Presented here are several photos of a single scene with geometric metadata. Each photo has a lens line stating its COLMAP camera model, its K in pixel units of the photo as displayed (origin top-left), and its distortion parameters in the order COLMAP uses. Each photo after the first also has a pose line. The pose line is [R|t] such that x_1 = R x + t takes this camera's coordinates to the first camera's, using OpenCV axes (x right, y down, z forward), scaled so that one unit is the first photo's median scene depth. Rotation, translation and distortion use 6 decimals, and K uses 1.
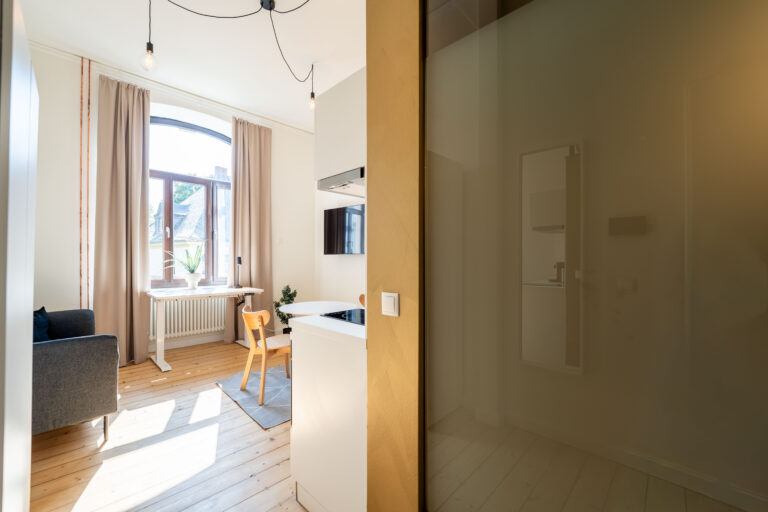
lens RADIAL K [[306.7, 0, 378.9], [0, 306.7, 258.2], [0, 0, 1]] dist [-0.001215, -0.004574]
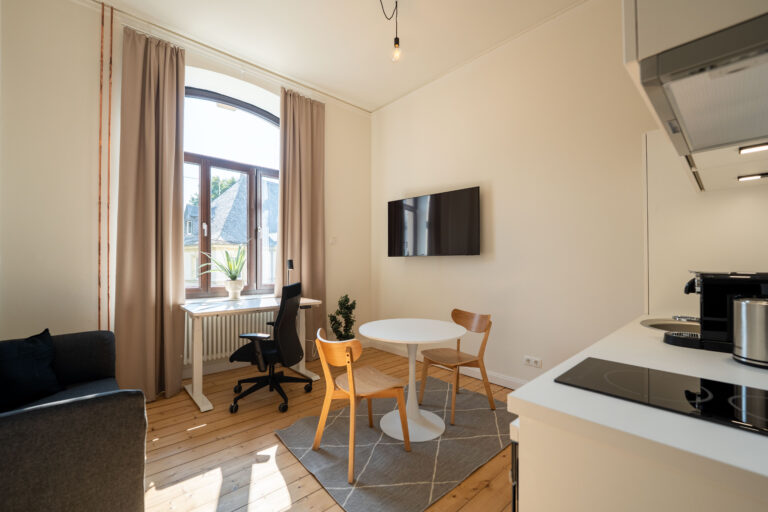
lens RADIAL K [[317.2, 0, 384.6], [0, 317.2, 258.6], [0, 0, 1]] dist [-0.000304, -0.004300]
pose [[0.998190, -0.002617, -0.060083, -0.176906], [0.002083, 0.999958, -0.008956, 0.000821], [0.060103, 0.008814, 0.998153, 0.206946]]
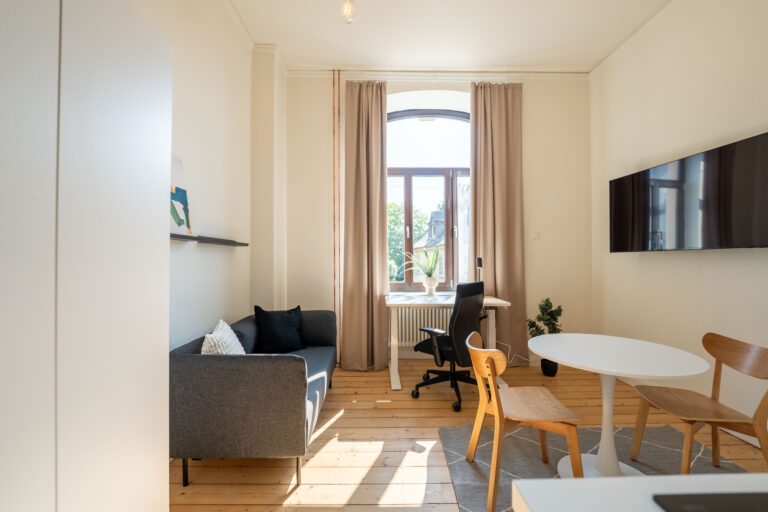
lens RADIAL K [[317.2, 0, 384.6], [0, 317.2, 258.6], [0, 0, 1]] dist [-0.000304, -0.004300]
pose [[0.712667, -0.008875, -0.701447, -0.070118], [0.006148, 0.999961, -0.006406, 0.002096], [0.701476, 0.000252, 0.712693, 0.286744]]
